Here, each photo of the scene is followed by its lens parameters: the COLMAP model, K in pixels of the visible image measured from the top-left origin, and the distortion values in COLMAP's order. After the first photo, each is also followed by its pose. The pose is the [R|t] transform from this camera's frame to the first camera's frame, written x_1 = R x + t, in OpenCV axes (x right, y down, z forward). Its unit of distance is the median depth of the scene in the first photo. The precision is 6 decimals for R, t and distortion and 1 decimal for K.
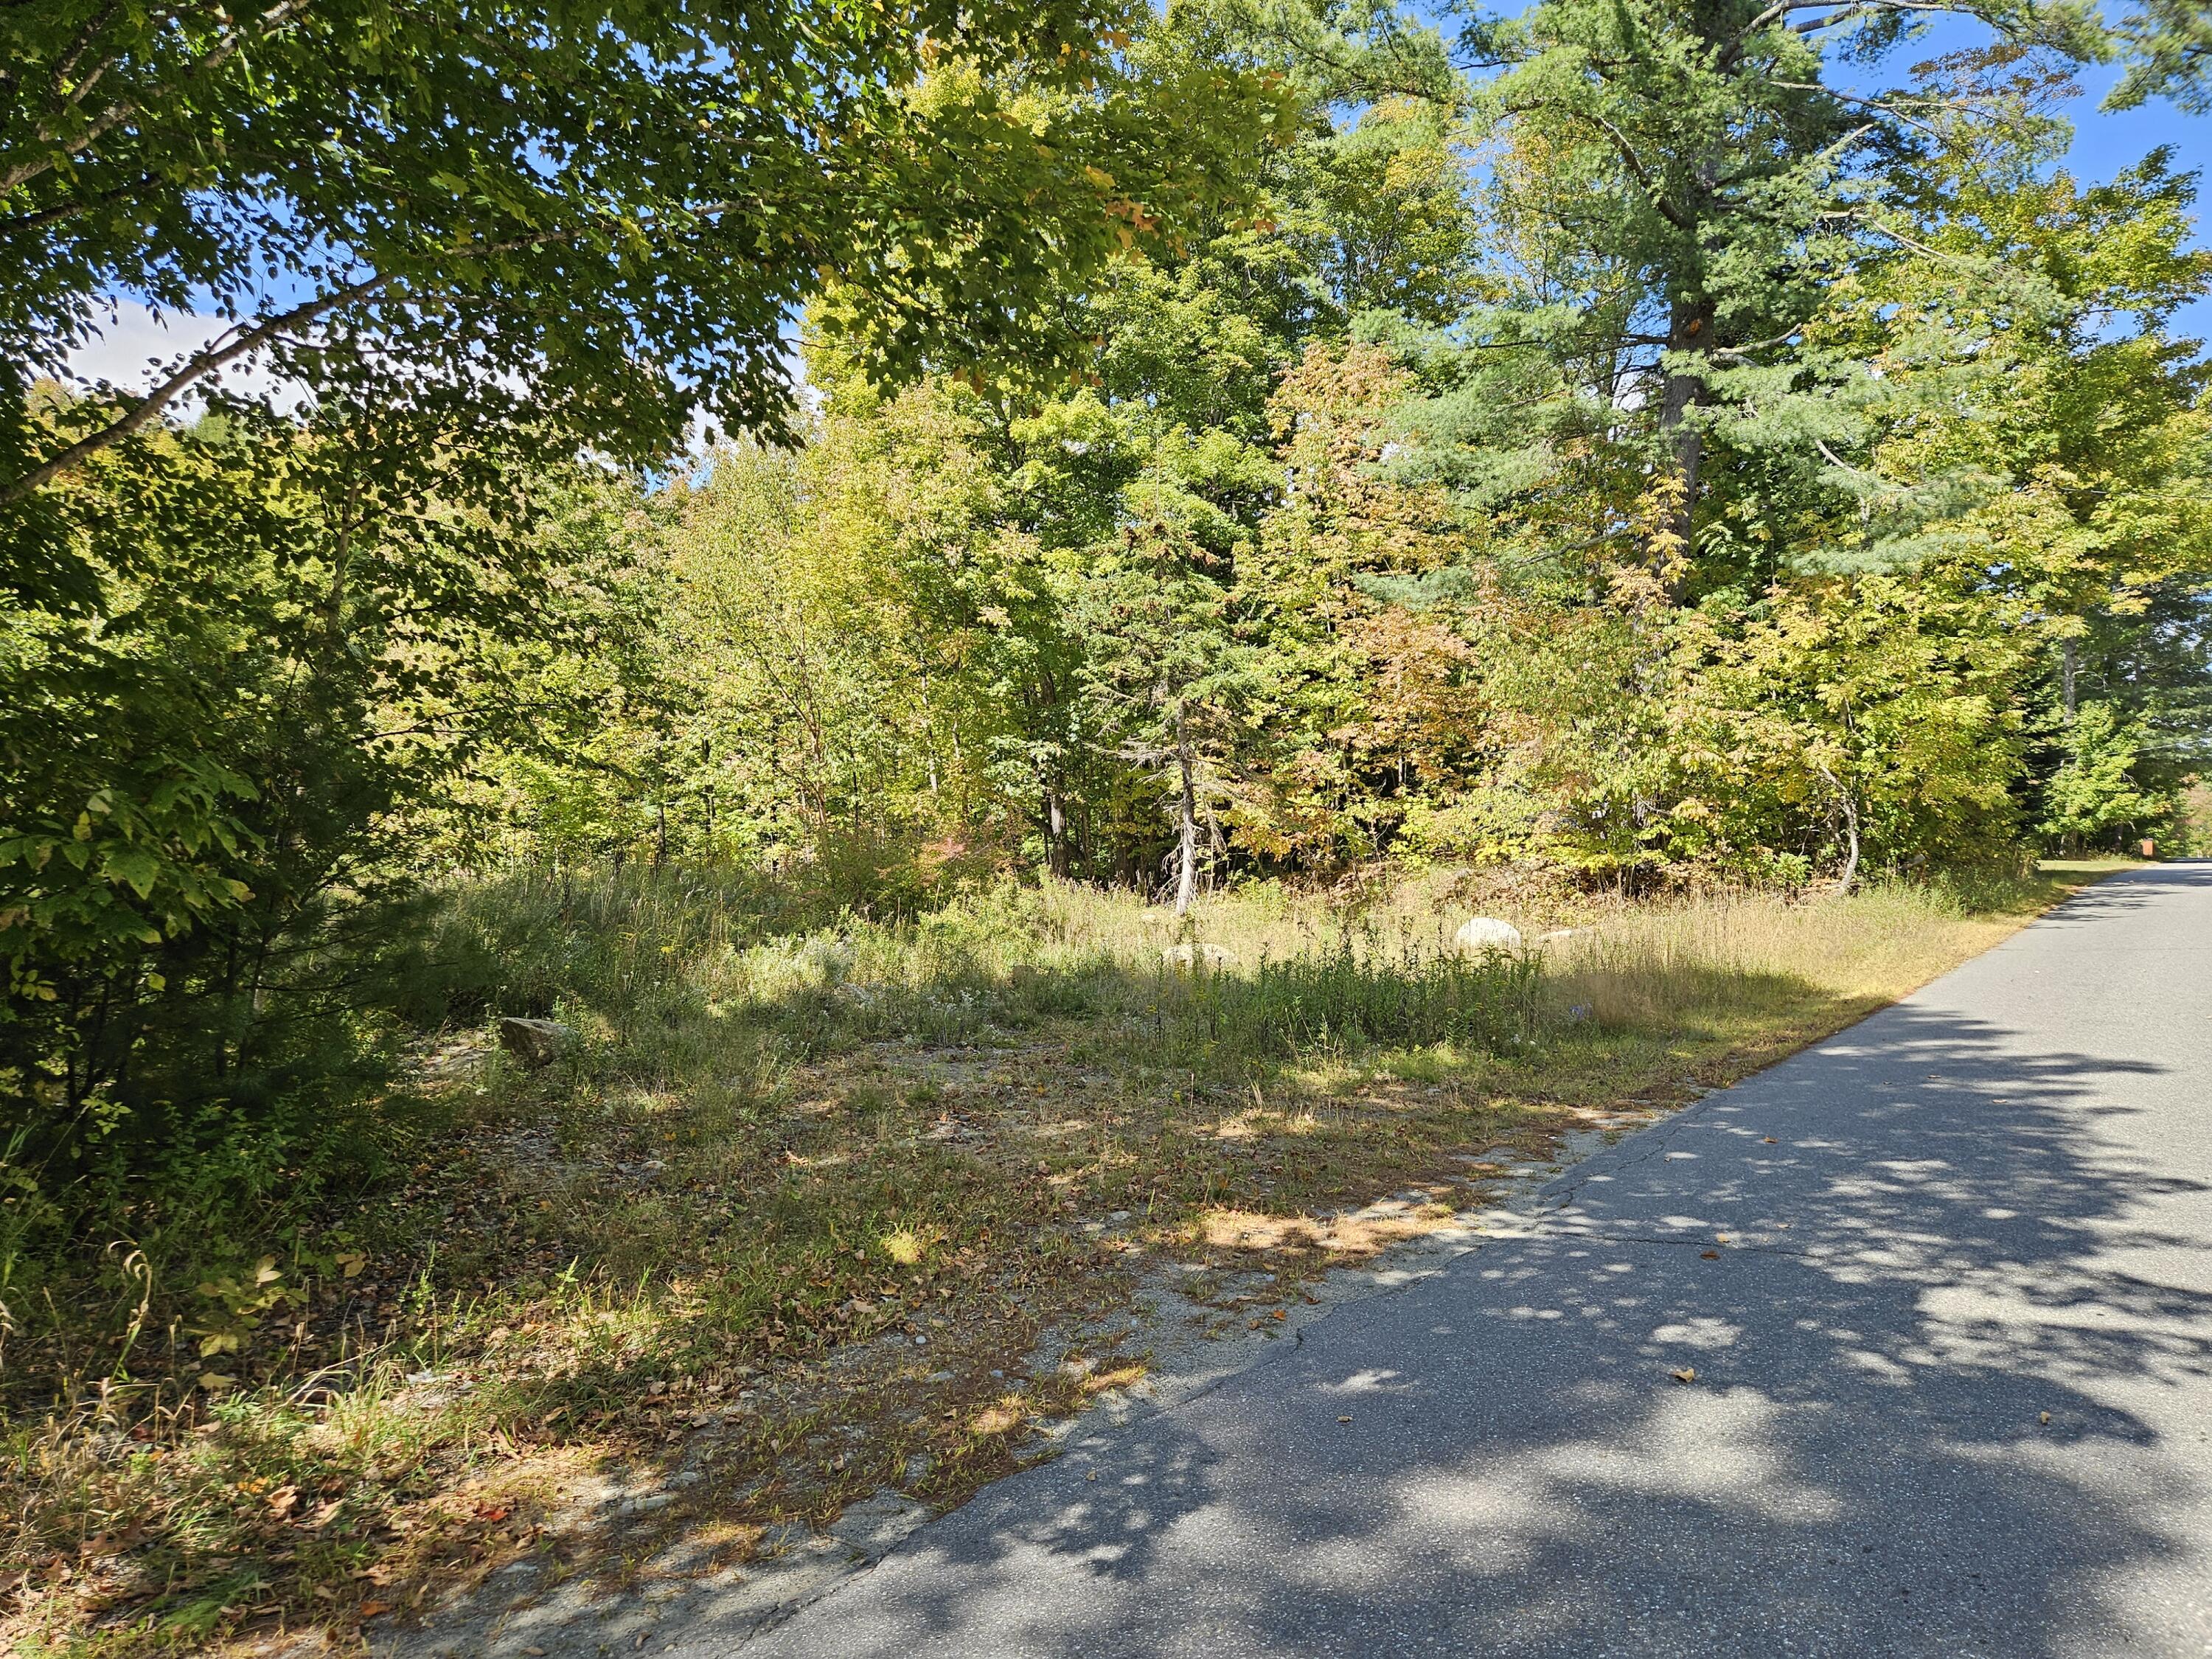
lens RADIAL K [[1471.1, 0, 1064.5], [0, 1471.1, 868.1], [0, 0, 1]] dist [0.079990, -0.071114]
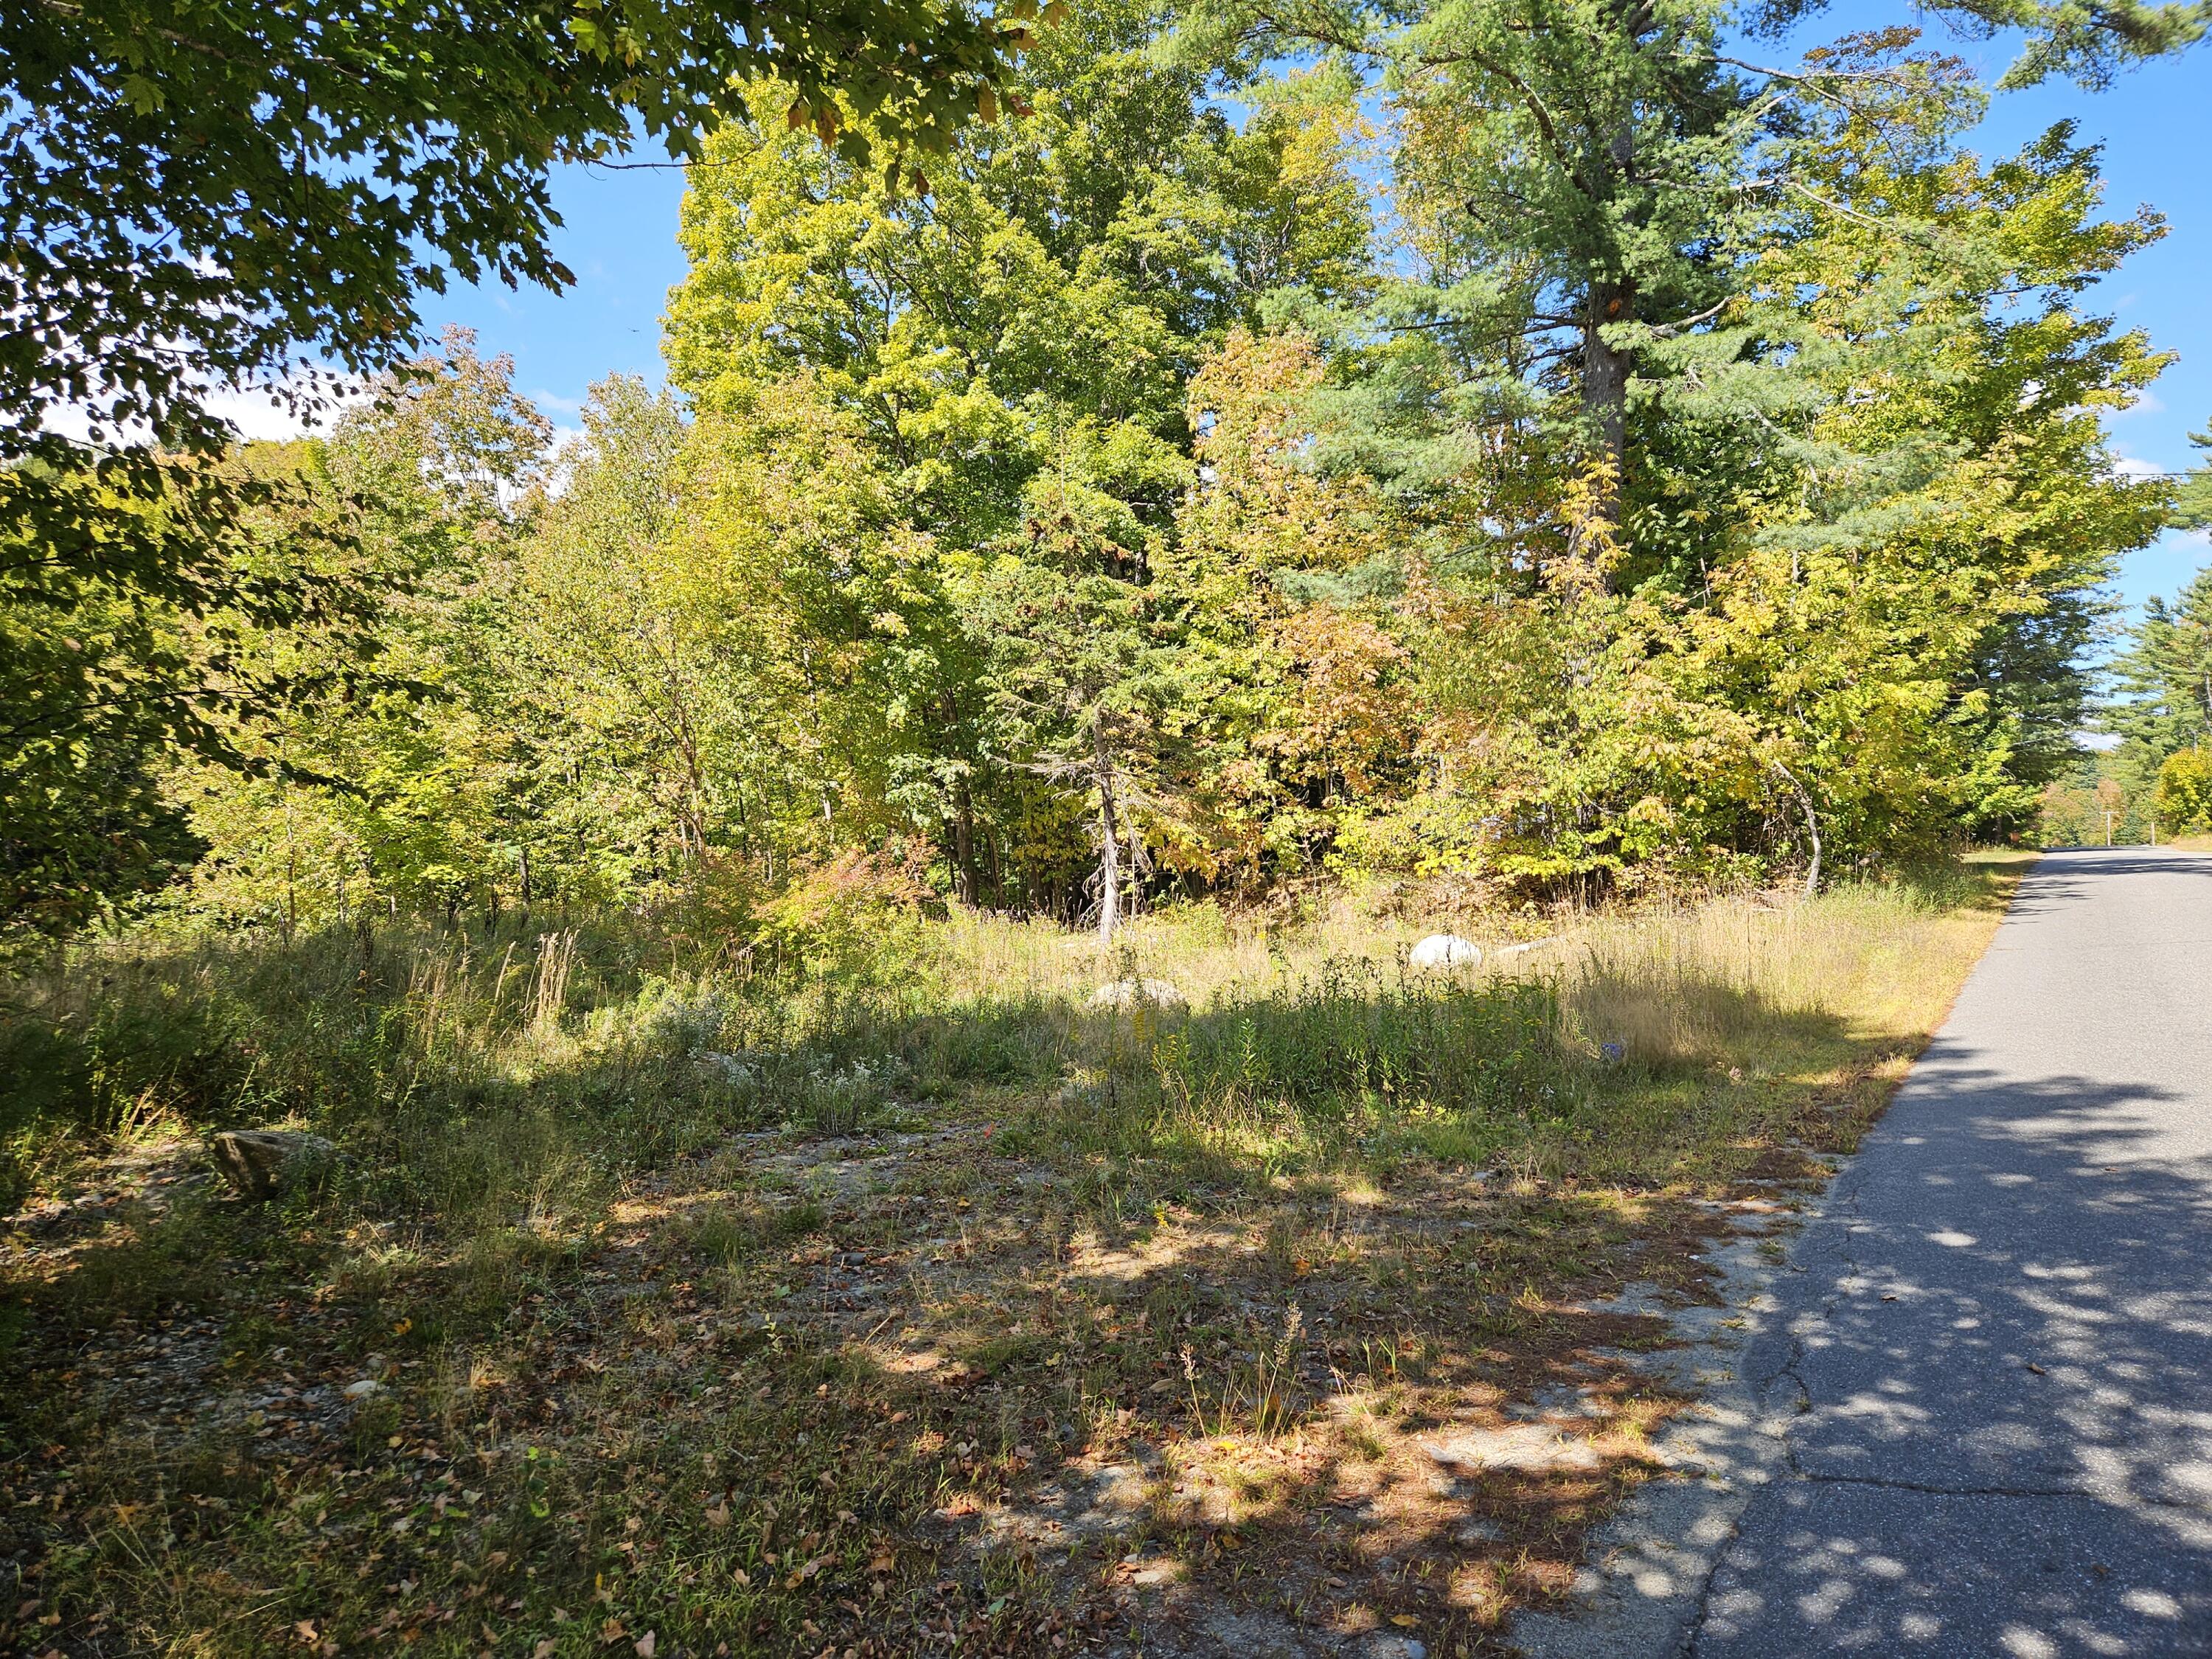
lens RADIAL K [[1471.1, 0, 1096.2], [0, 1471.1, 834.7], [0, 0, 1]] dist [0.079990, -0.071114]
pose [[0.995874, -0.034139, 0.084080, -0.000431], [0.037566, 0.998513, -0.039511, 0.000594], [-0.082606, 0.042506, 0.995675, 0.086882]]
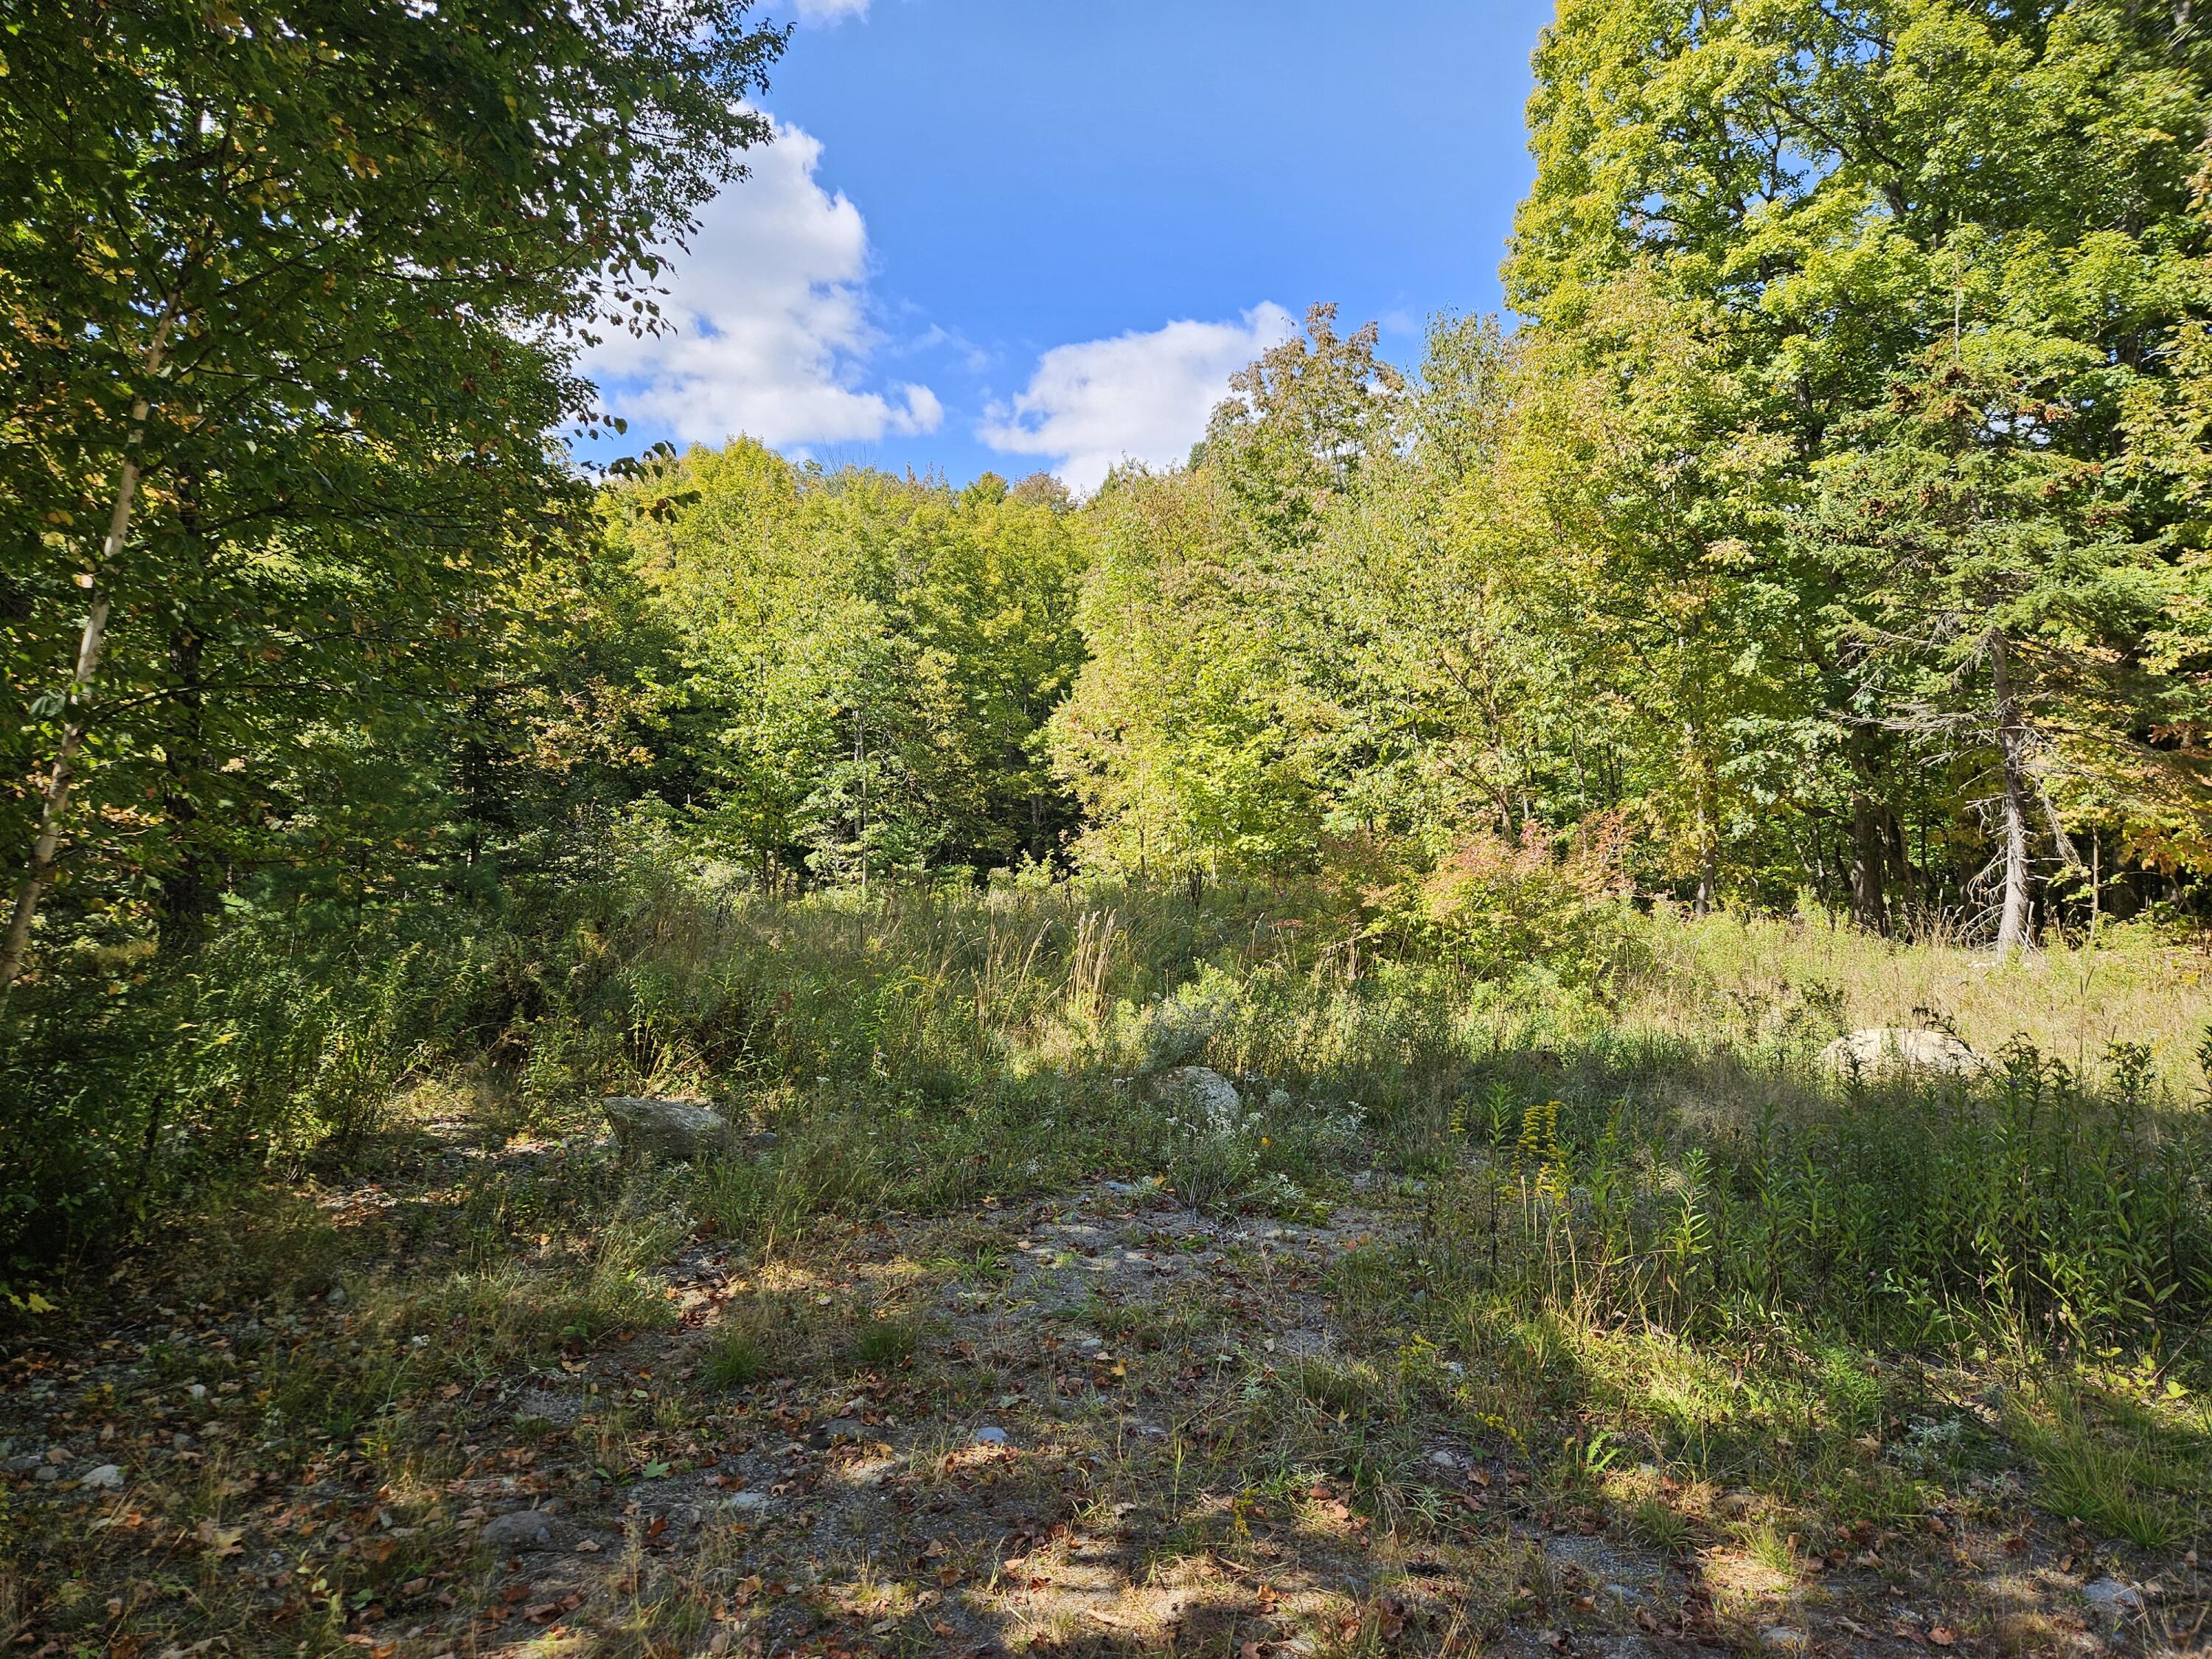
lens RADIAL K [[1471.1, 0, 1085.9], [0, 1471.1, 857.5], [0, 0, 1]] dist [0.079990, -0.071114]
pose [[0.845425, -0.001960, -0.534090, 0.083437], [-0.009955, 0.999762, -0.019427, -0.000032], [0.534001, 0.021741, 0.845204, 0.207167]]
